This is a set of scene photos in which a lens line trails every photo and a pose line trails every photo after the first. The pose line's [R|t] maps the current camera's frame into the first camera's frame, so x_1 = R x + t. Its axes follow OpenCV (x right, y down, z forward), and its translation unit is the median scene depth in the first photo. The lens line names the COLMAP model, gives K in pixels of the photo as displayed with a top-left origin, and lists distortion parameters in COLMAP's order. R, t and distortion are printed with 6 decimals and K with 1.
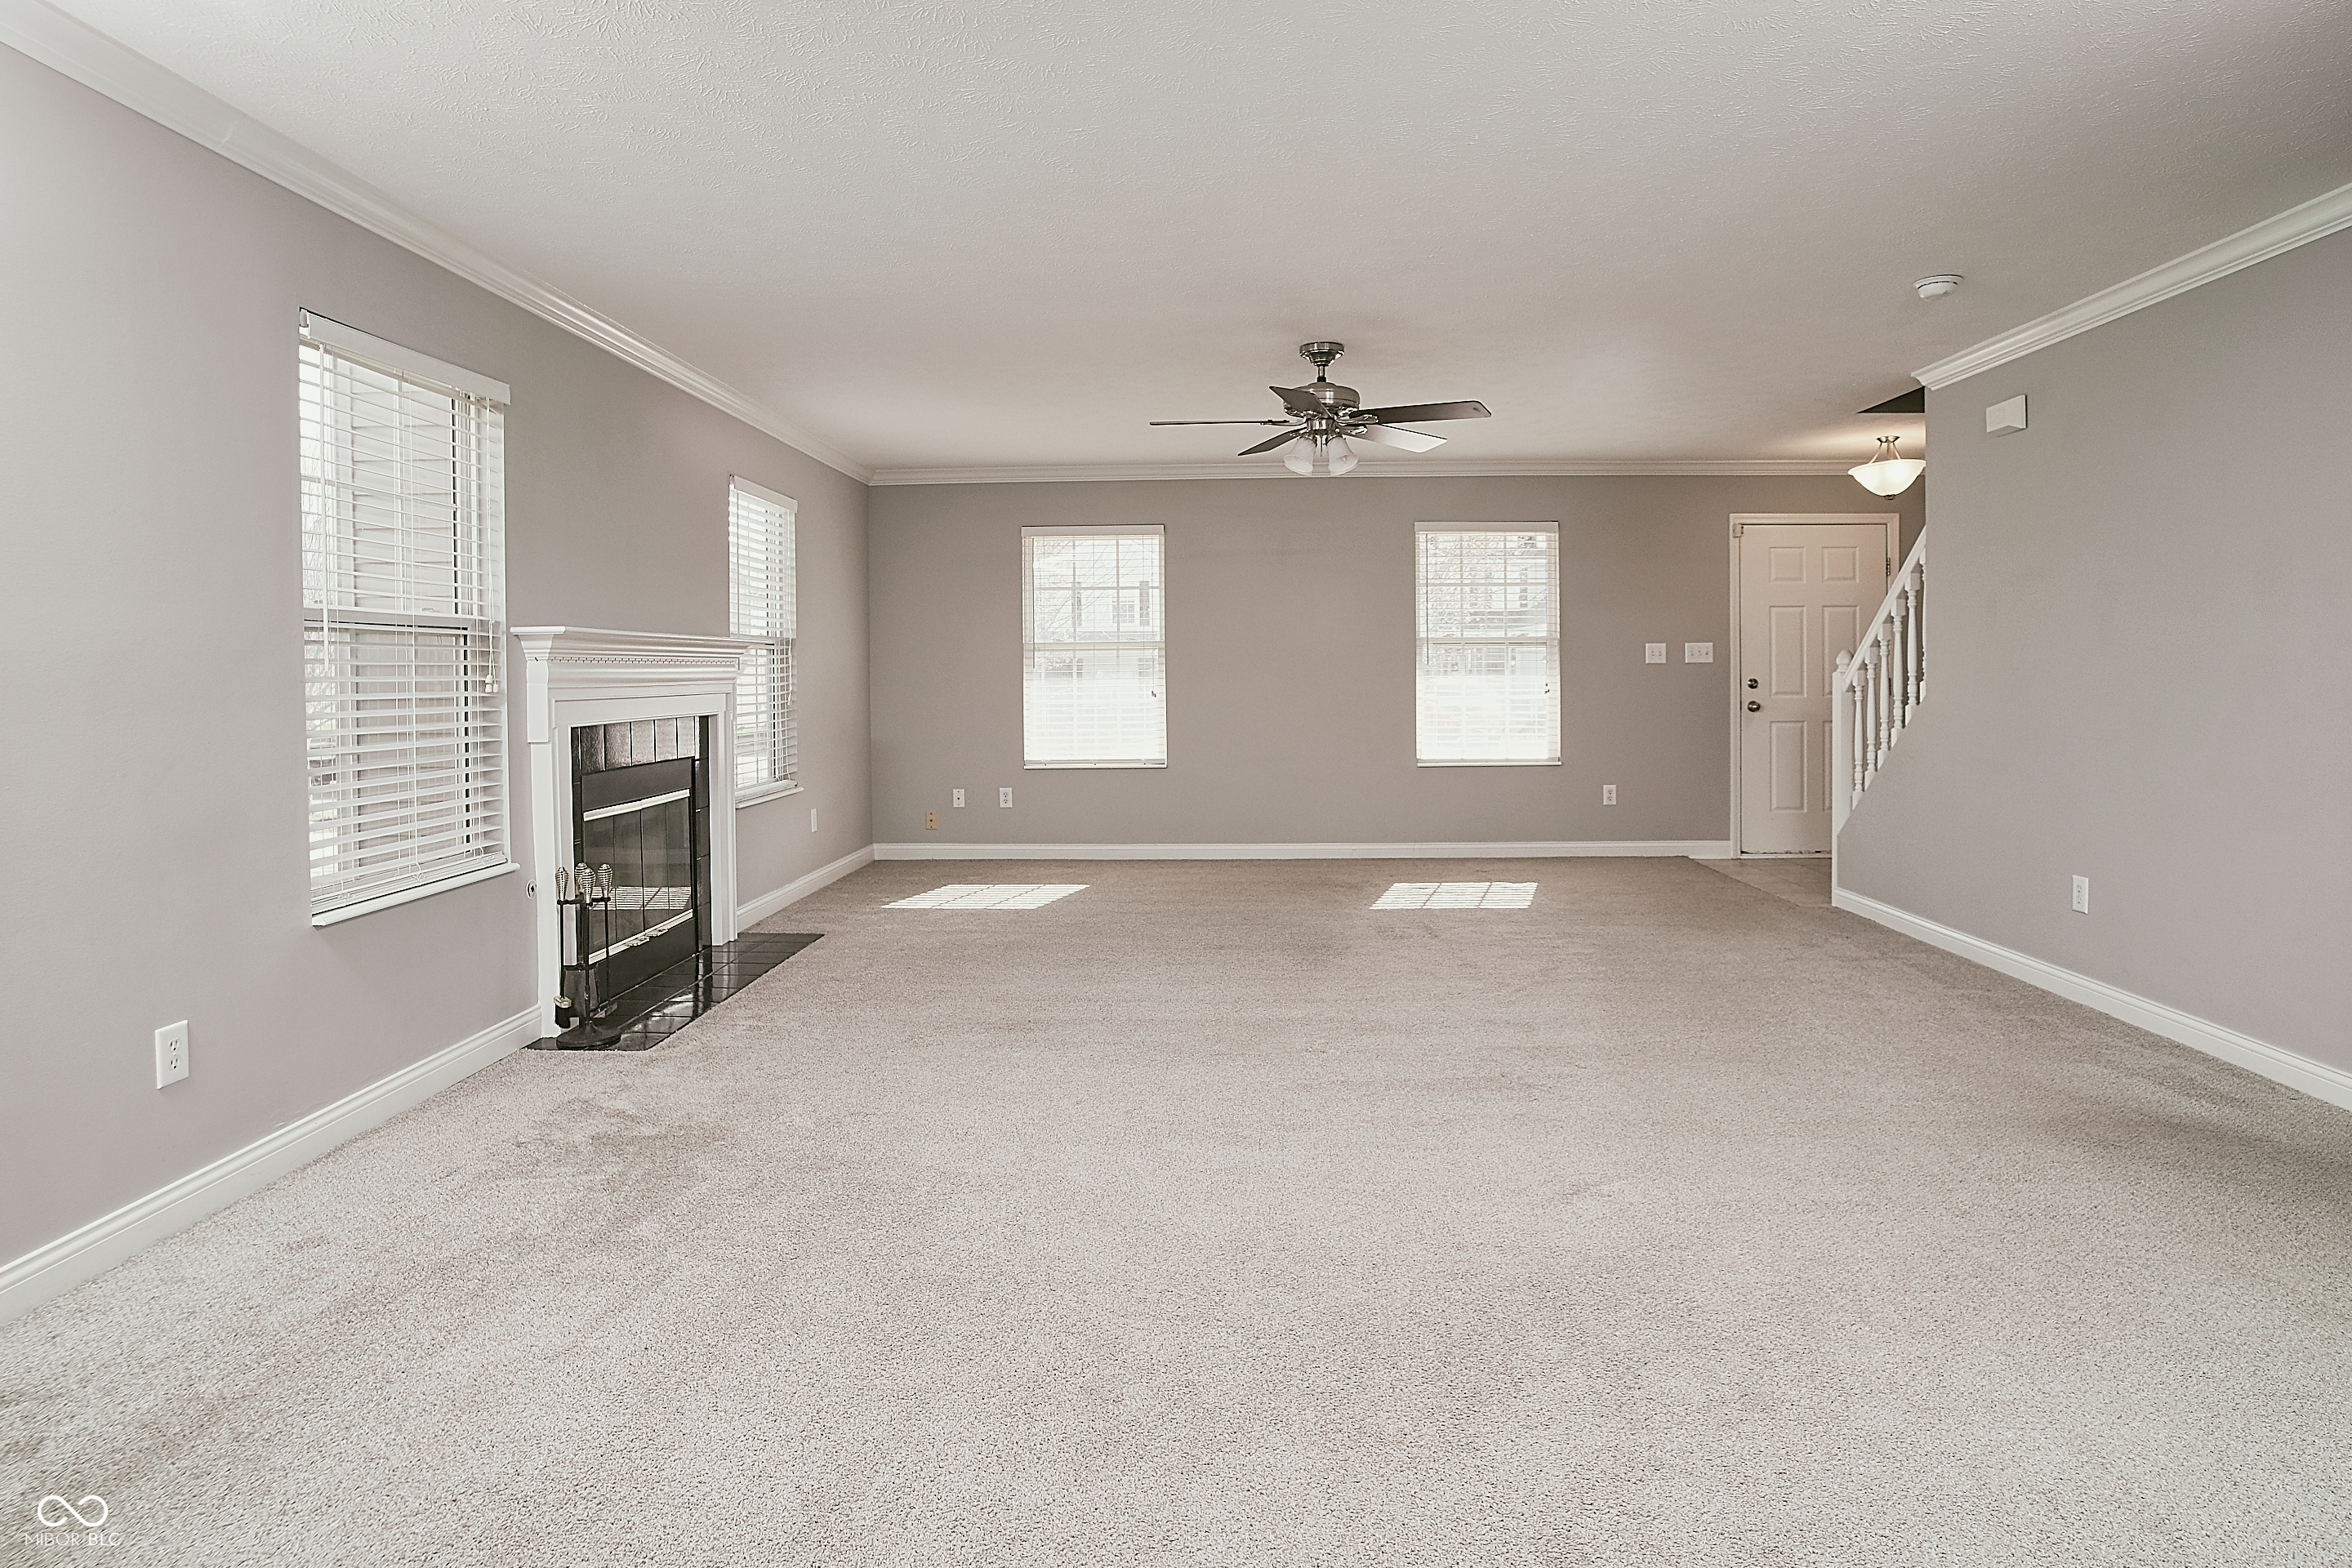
lens RADIAL K [[1310.1, 0, 1184.3], [0, 1310.1, 684.1], [0, 0, 1]] dist [-0.057877, 0.040894]
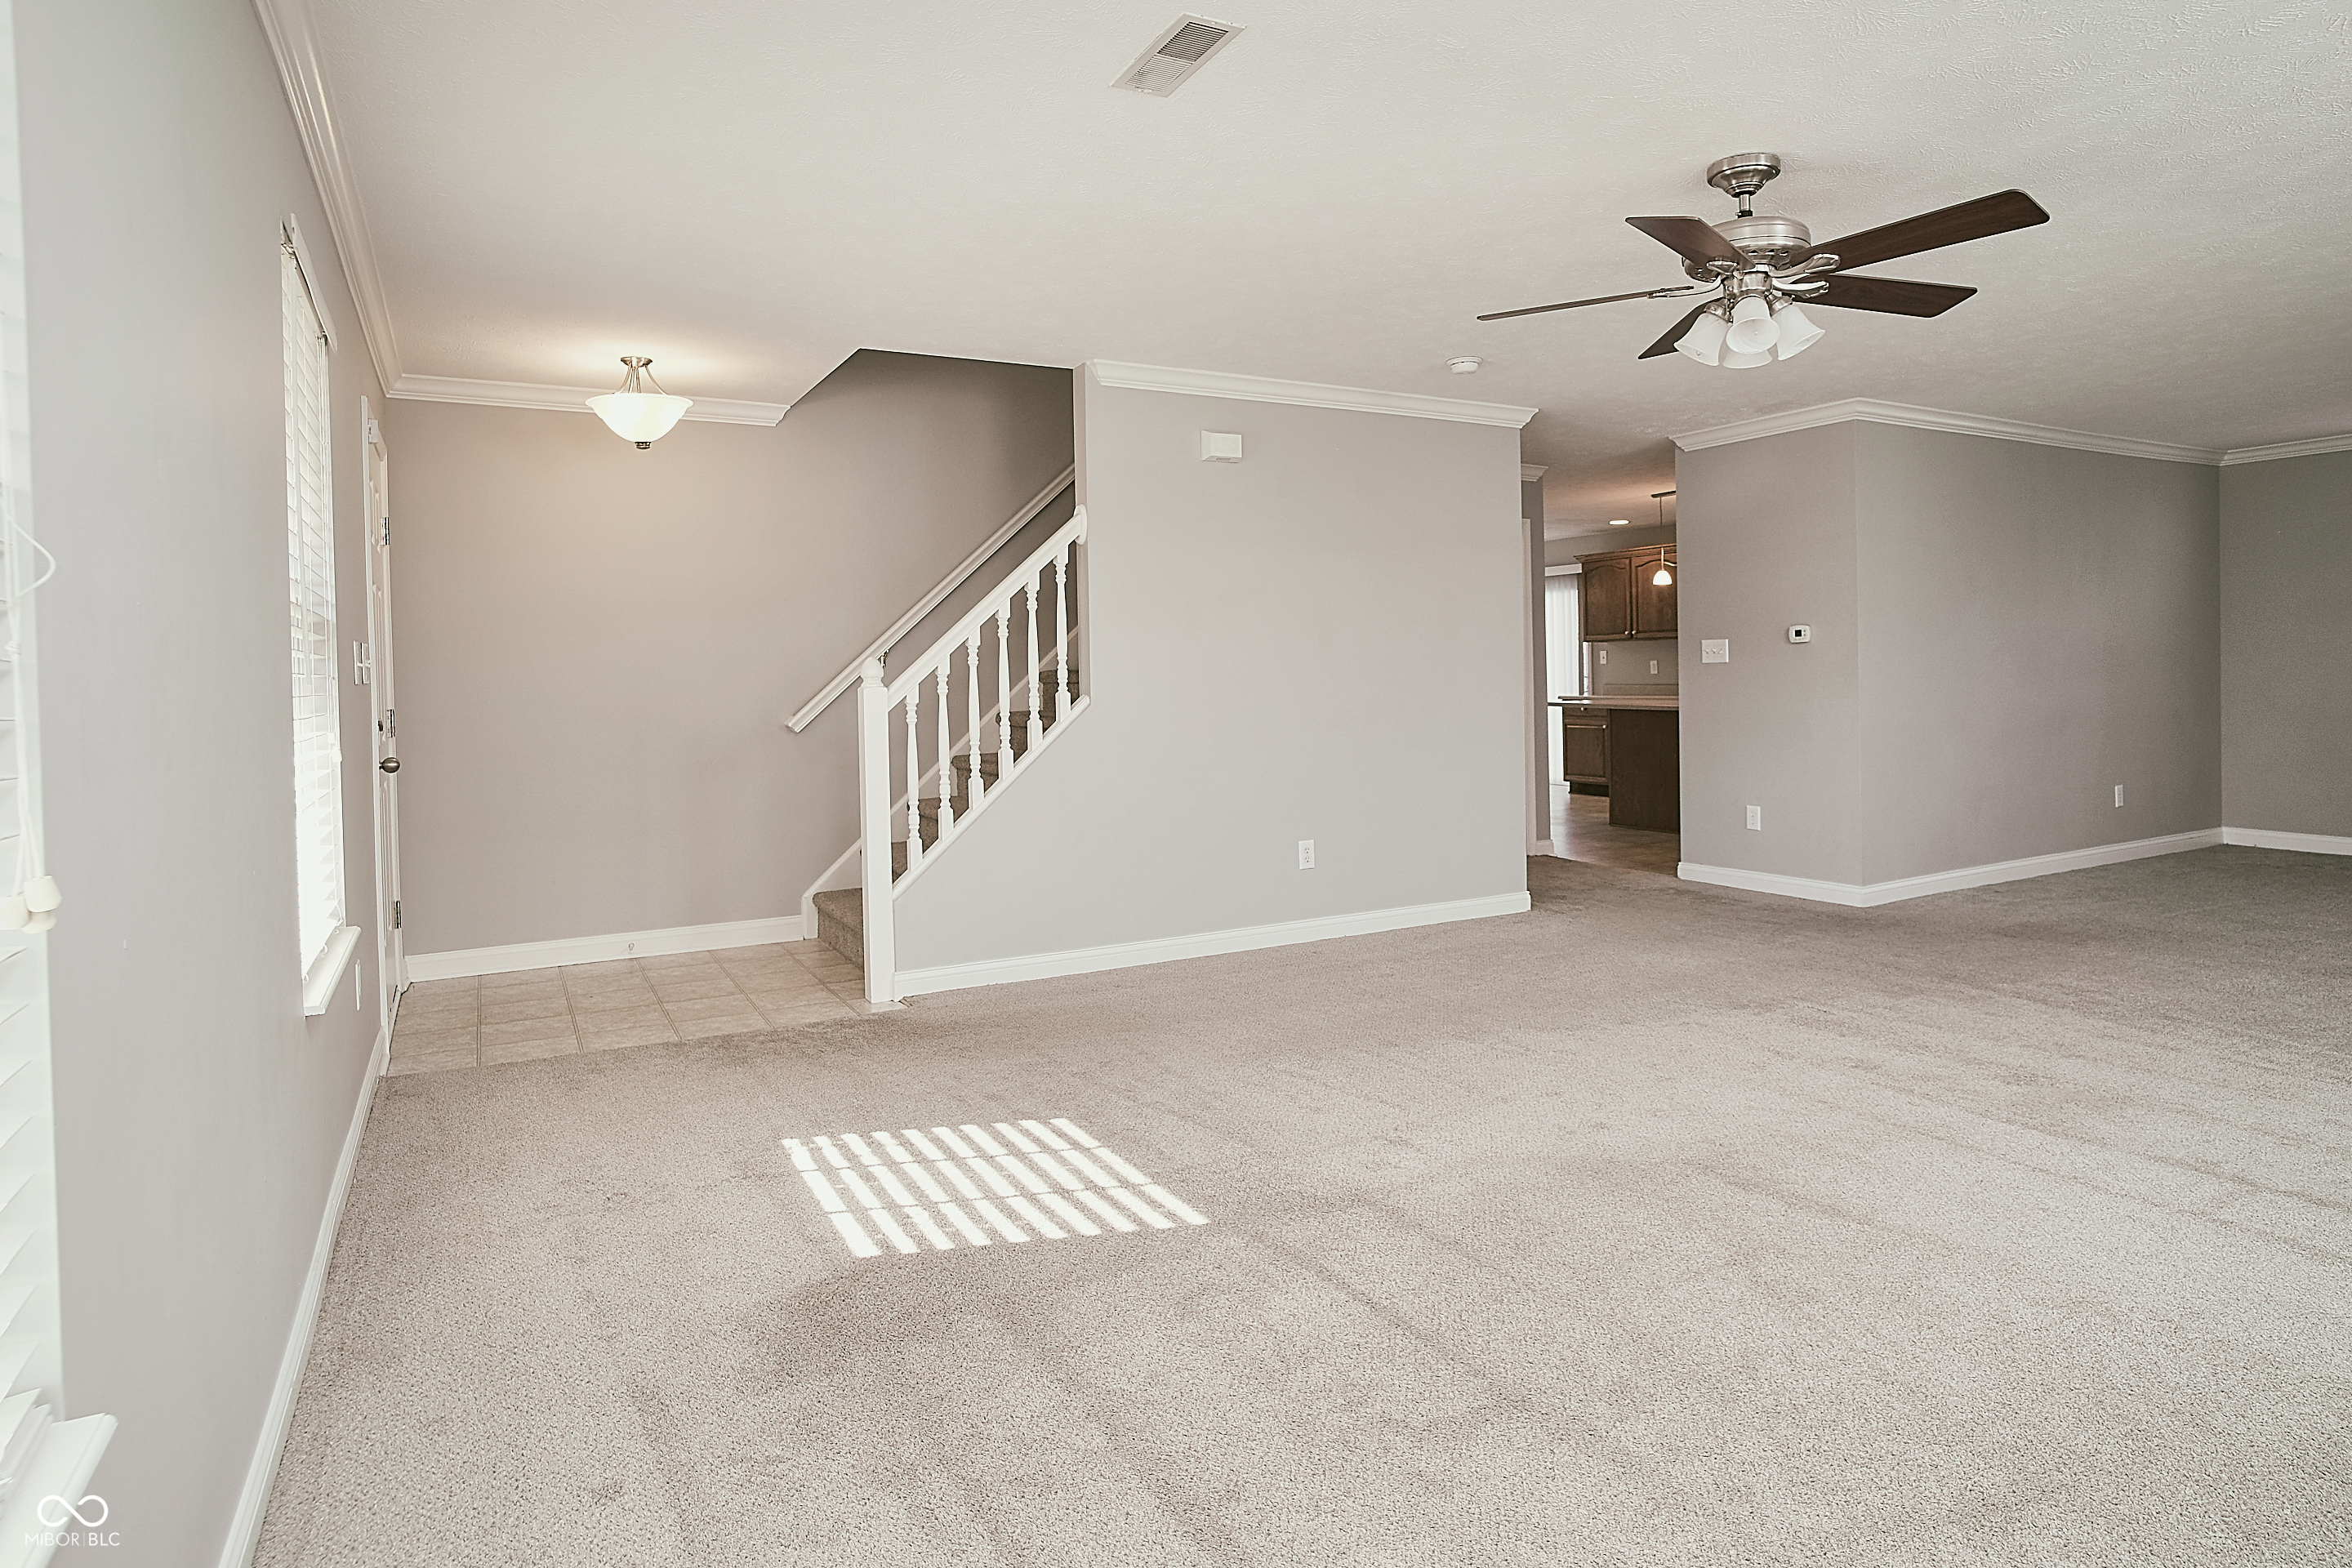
lens RADIAL K [[1310.1, 0, 1184.3], [0, 1310.1, 684.1], [0, 0, 1]] dist [-0.057877, 0.040894]
pose [[-0.508885, 0.003887, 0.860826, -0.212304], [0.031775, 0.999393, 0.014271, -0.015008], [-0.860248, 0.034615, -0.508700, 1.104558]]
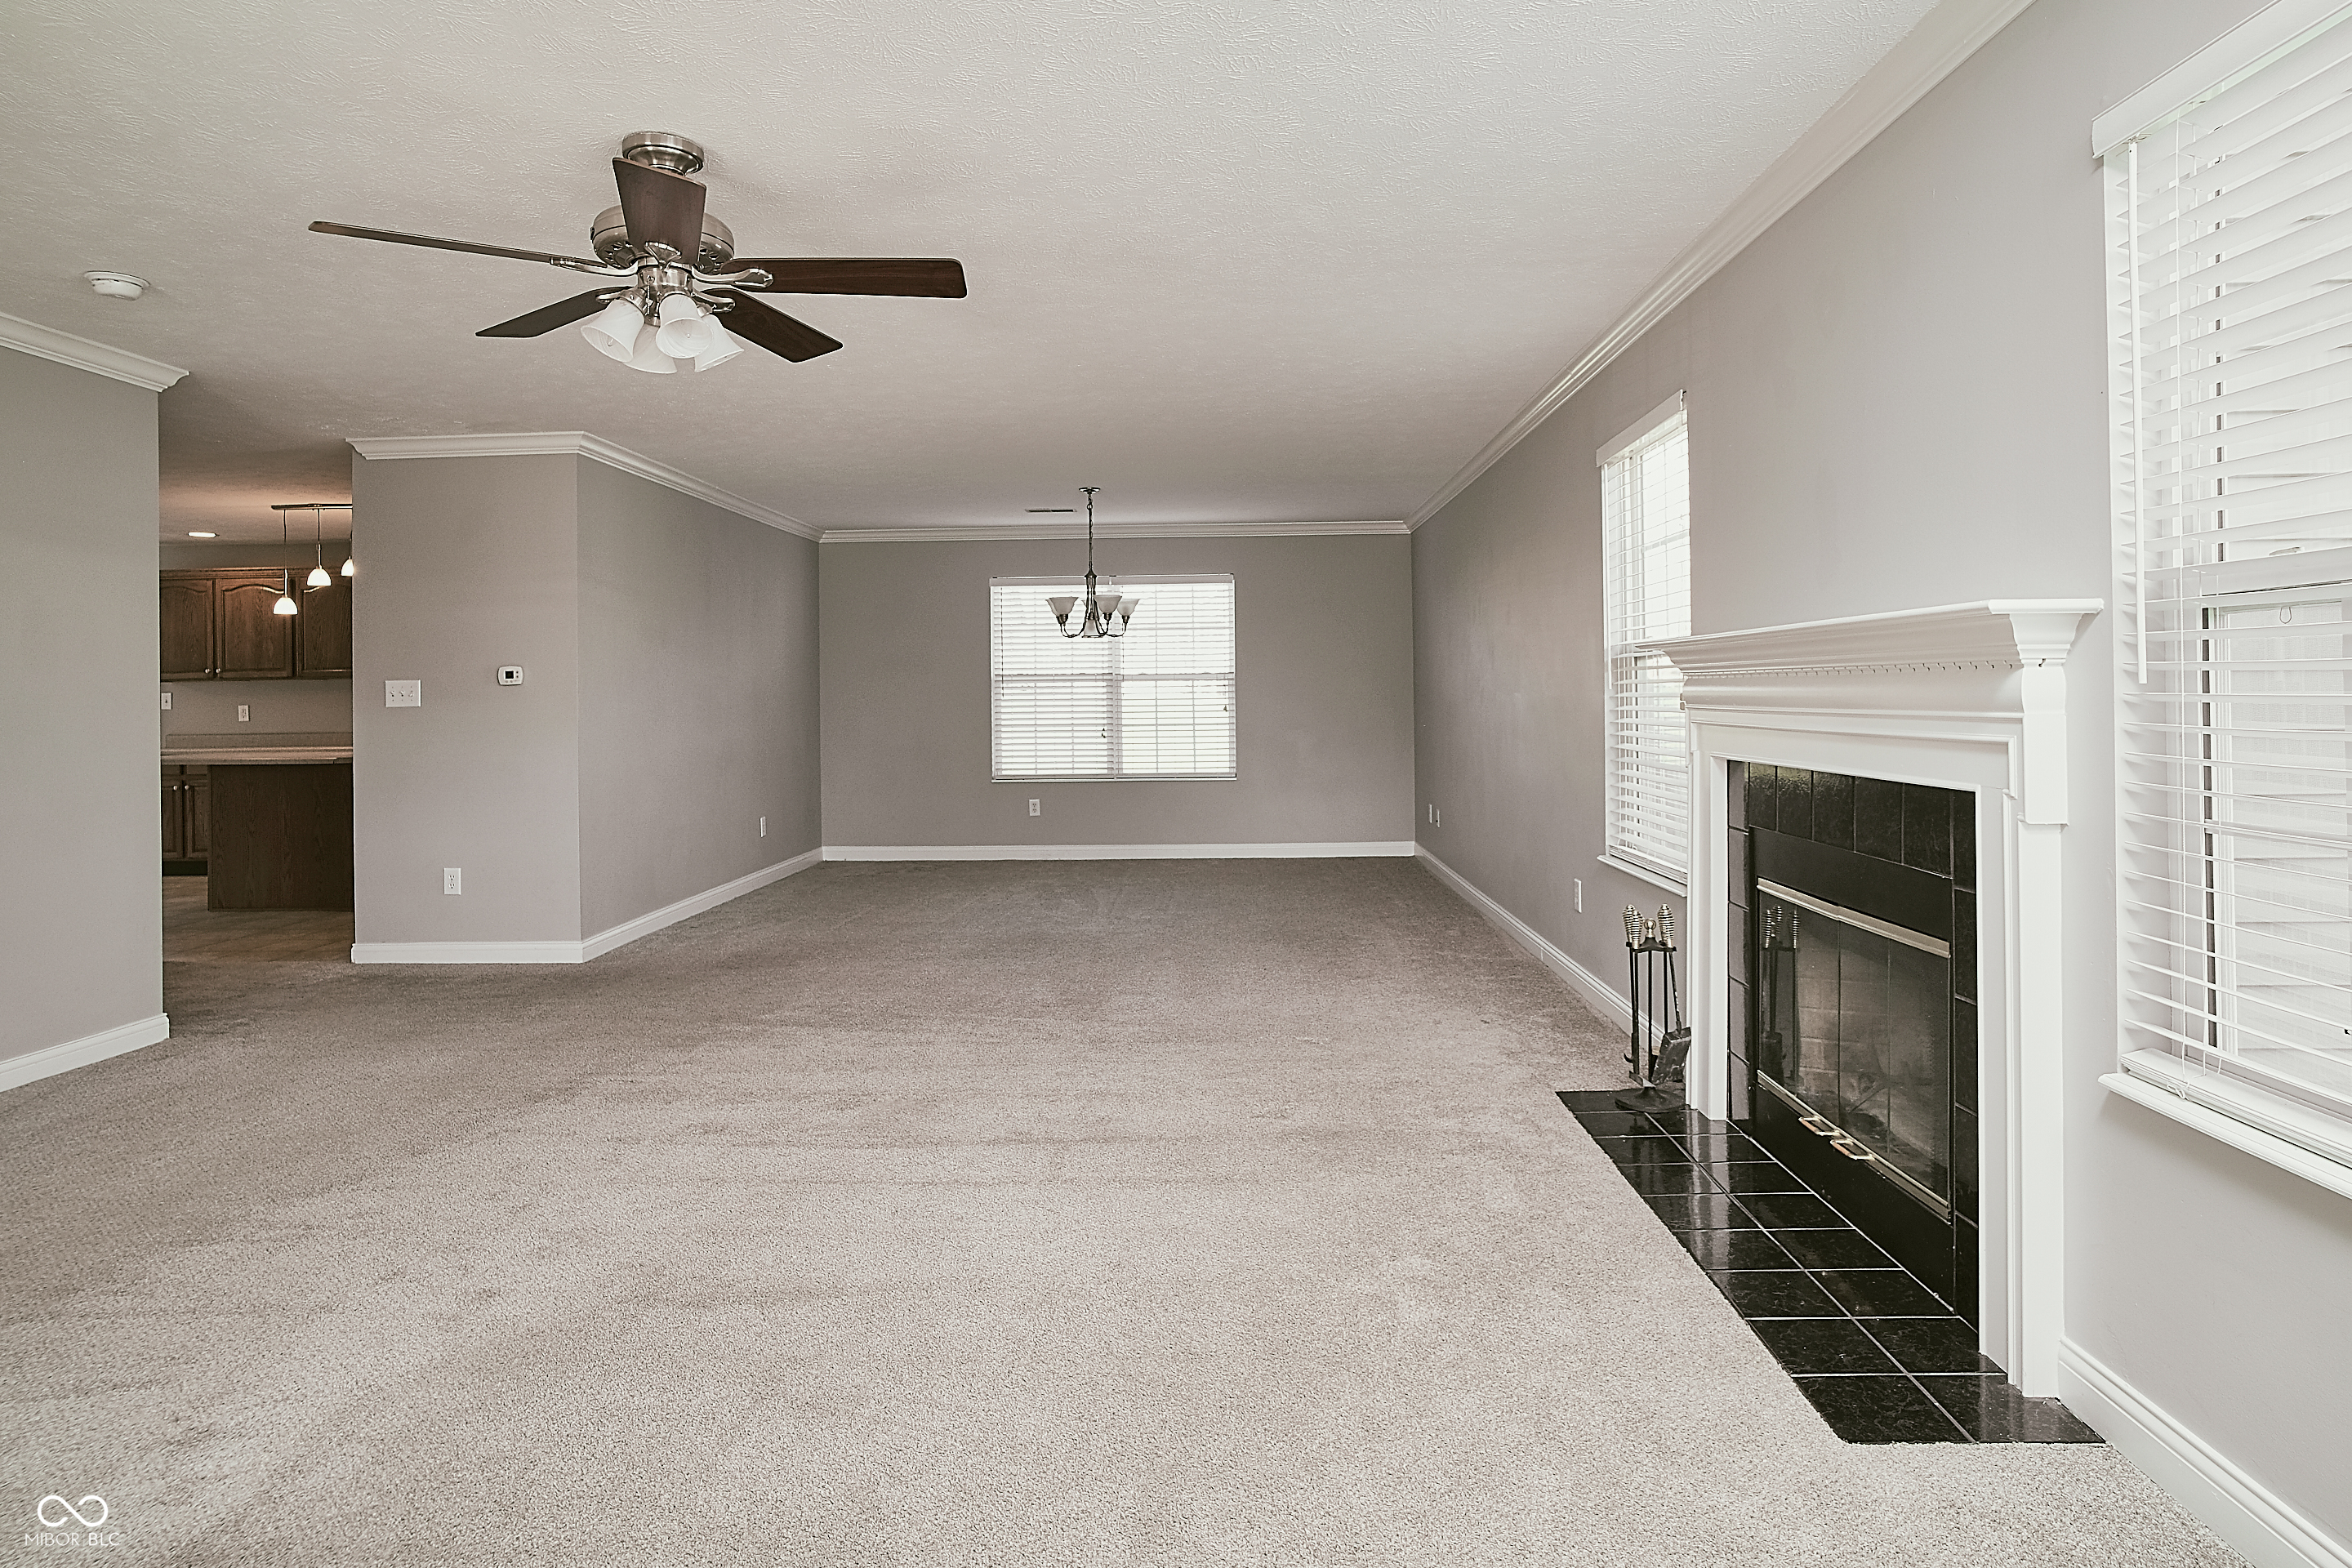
lens RADIAL K [[1310.1, 0, 1184.3], [0, 1310.1, 684.1], [0, 0, 1]] dist [-0.057877, 0.040894]
pose [[-0.999846, 0.017451, 0.001566, -0.086679], [0.017460, 0.999829, 0.006110, -0.015470], [-0.001459, 0.006136, -0.999980, 1.104653]]
